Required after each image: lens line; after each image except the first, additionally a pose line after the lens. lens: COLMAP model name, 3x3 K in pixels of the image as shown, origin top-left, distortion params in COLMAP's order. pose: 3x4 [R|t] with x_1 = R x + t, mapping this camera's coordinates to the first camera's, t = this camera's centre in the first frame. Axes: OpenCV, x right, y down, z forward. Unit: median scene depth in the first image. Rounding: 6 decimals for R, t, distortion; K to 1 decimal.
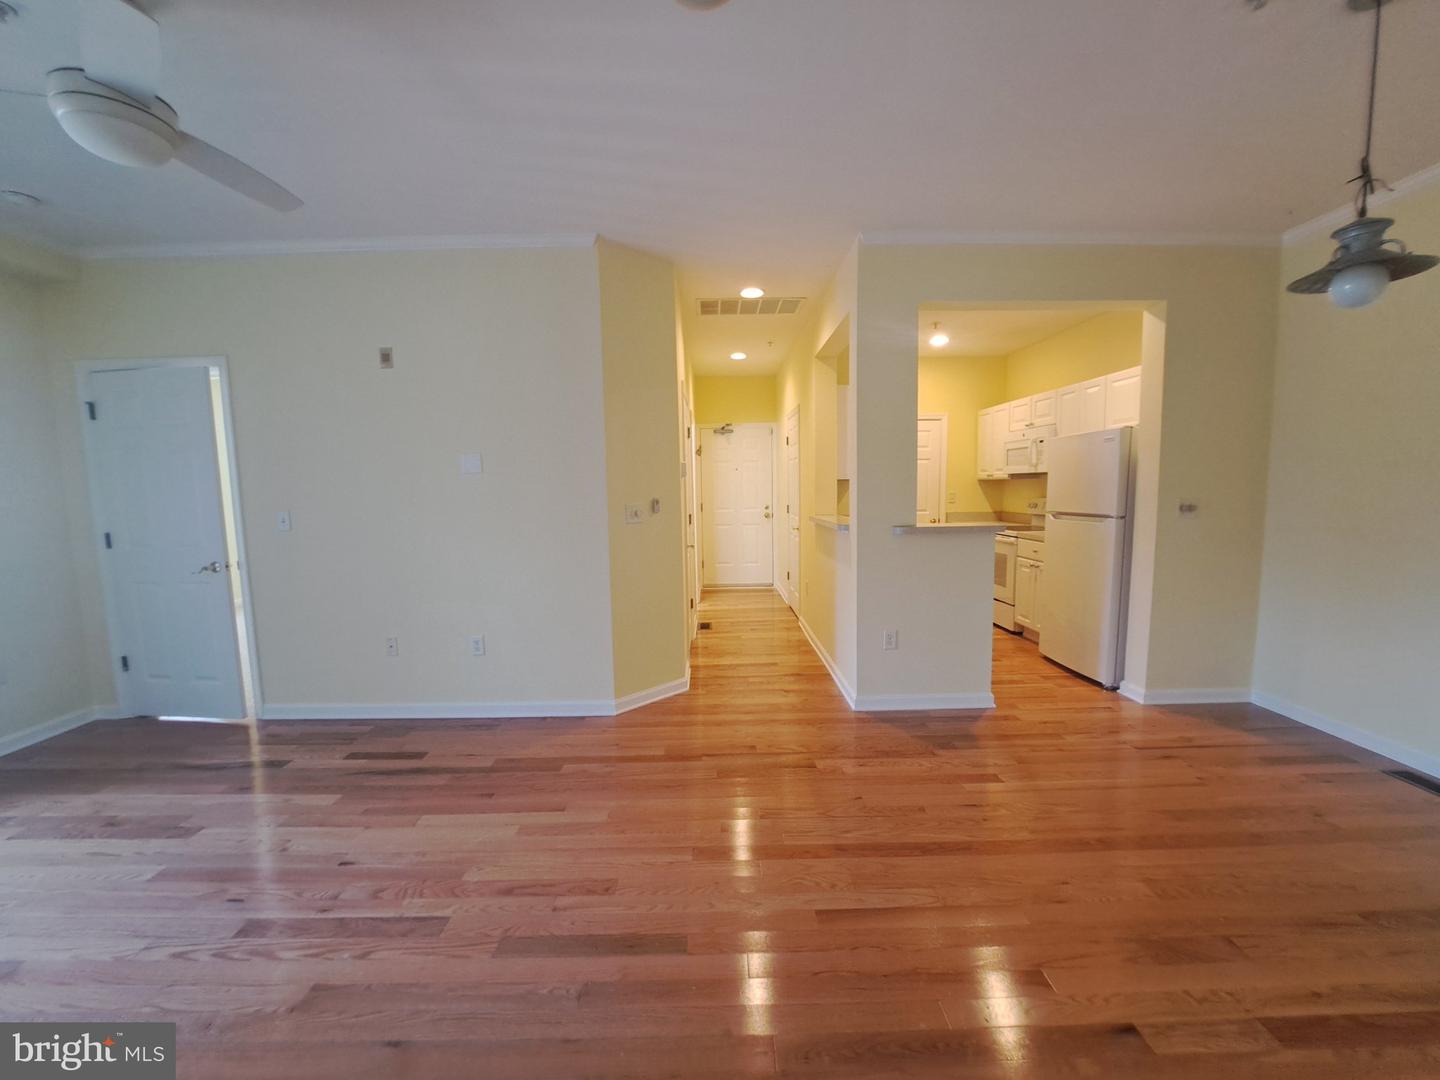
lens RADIAL K [[574.3, 0, 717.2], [0, 574.3, 540.4], [0, 0, 1]] dist [-0.018976, 0.001571]
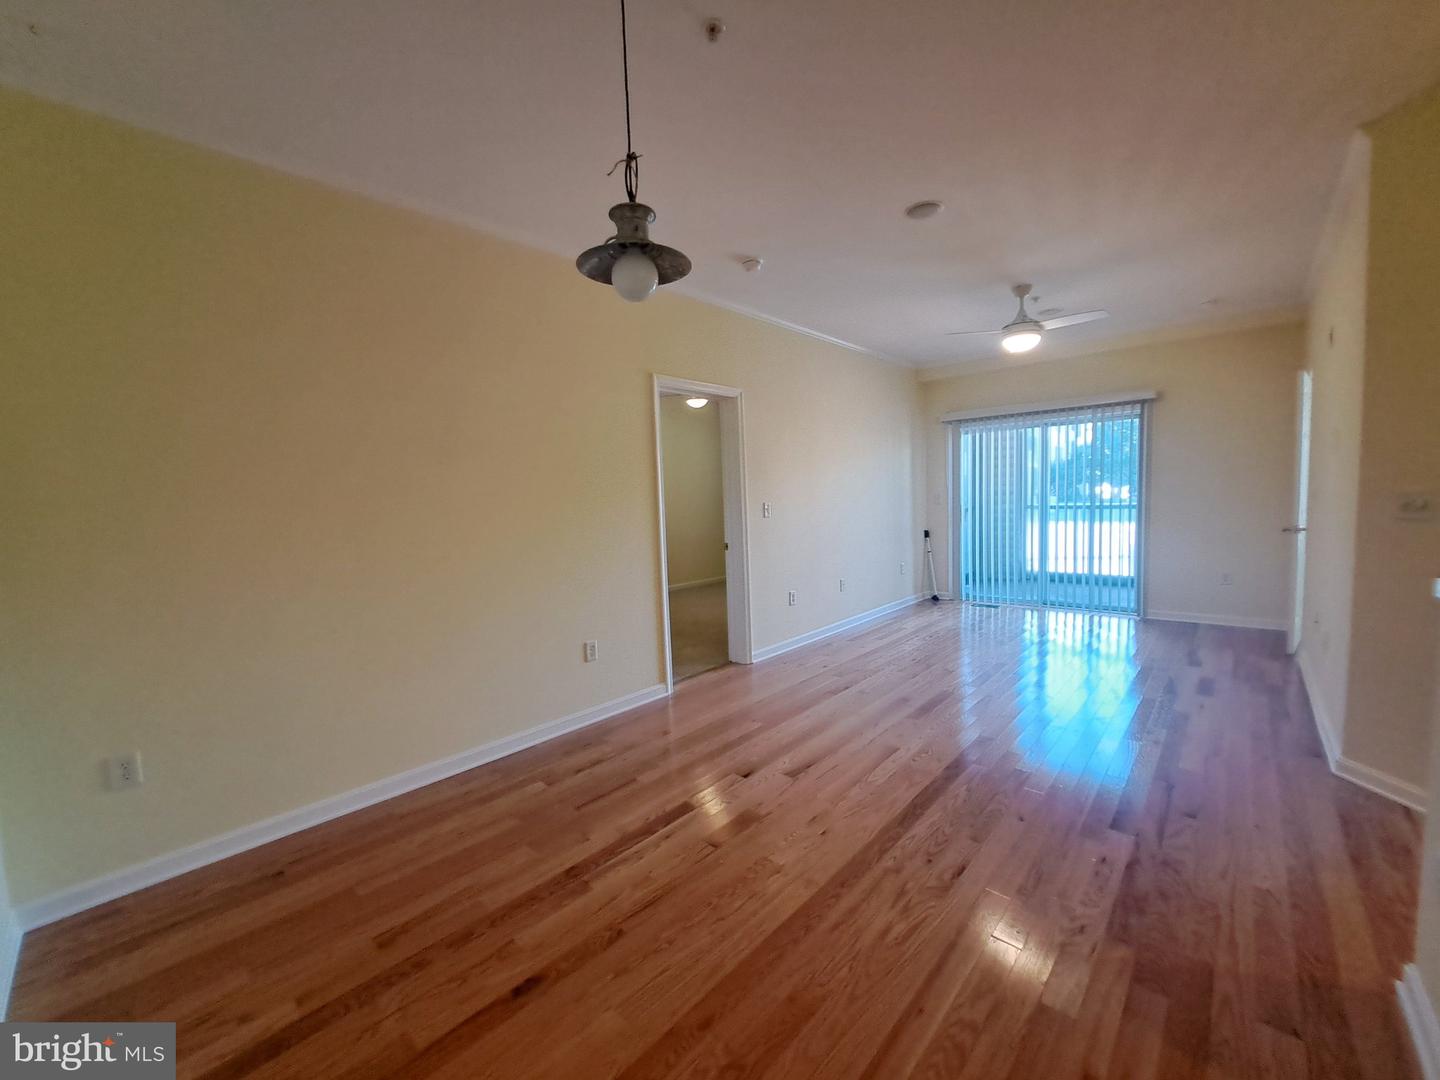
lens RADIAL K [[574.3, 0, 720.0], [0, 574.3, 535.0], [0, 0, 1]] dist [-0.018976, 0.001571]
pose [[-0.684893, 0.088211, -0.723284, 0.866963], [-0.029074, 0.988546, 0.148093, -0.087097], [0.728063, 0.122456, -0.674484, 0.875042]]
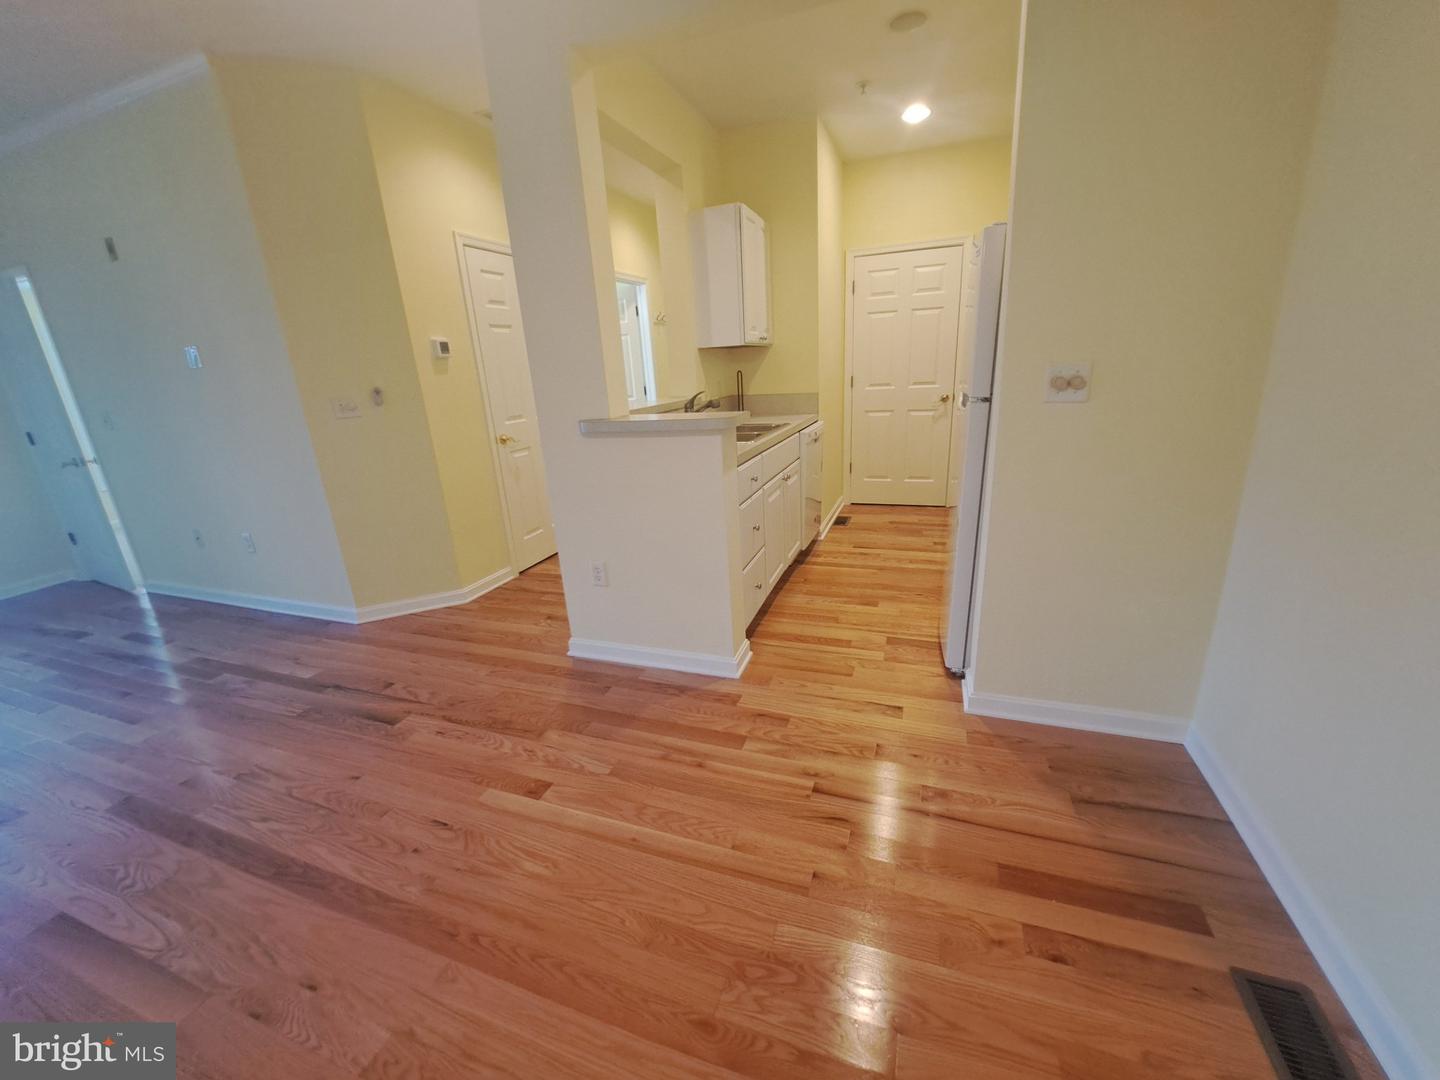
lens RADIAL K [[574.3, 0, 721.2], [0, 574.3, 539.7], [0, 0, 1]] dist [-0.018976, 0.001571]
pose [[0.933063, 0.068582, -0.353114, 0.713905], [0.009306, 0.976726, 0.214290, -0.030365], [0.359593, -0.203232, 0.910708, 0.380437]]
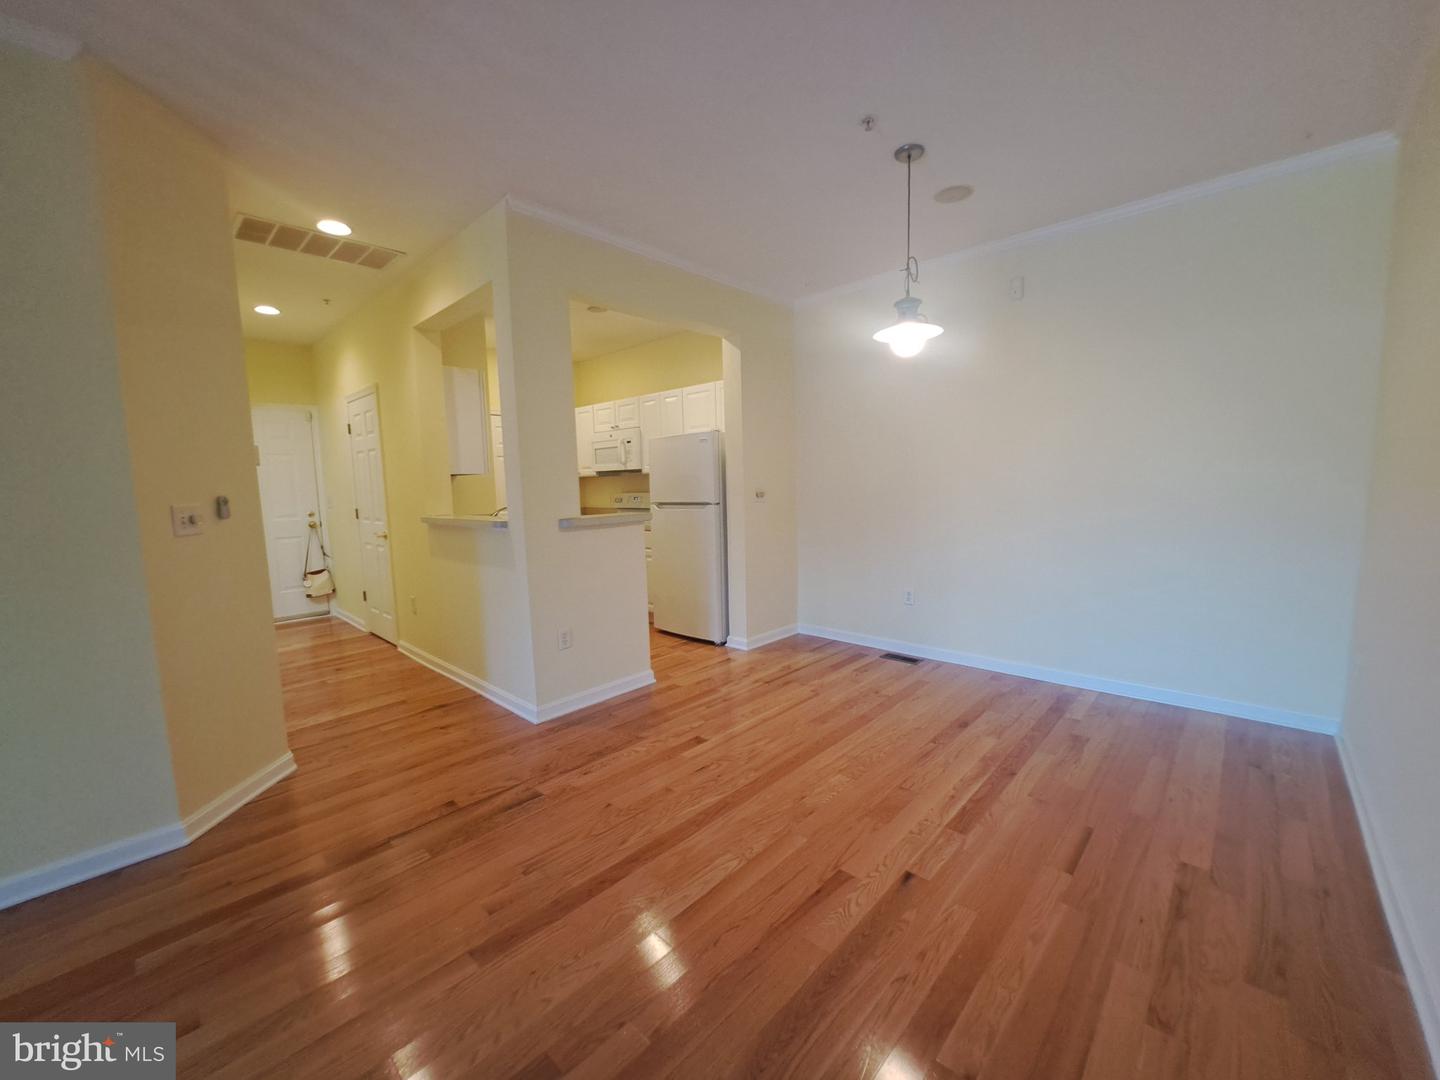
lens RADIAL K [[574.3, 0, 720.1], [0, 574.3, 541.6], [0, 0, 1]] dist [-0.018976, 0.001571]
pose [[0.690288, -0.075678, 0.719566, -0.192600], [0.081951, 0.996293, 0.026165, 0.008919], [-0.718878, 0.040908, 0.693931, 0.147205]]
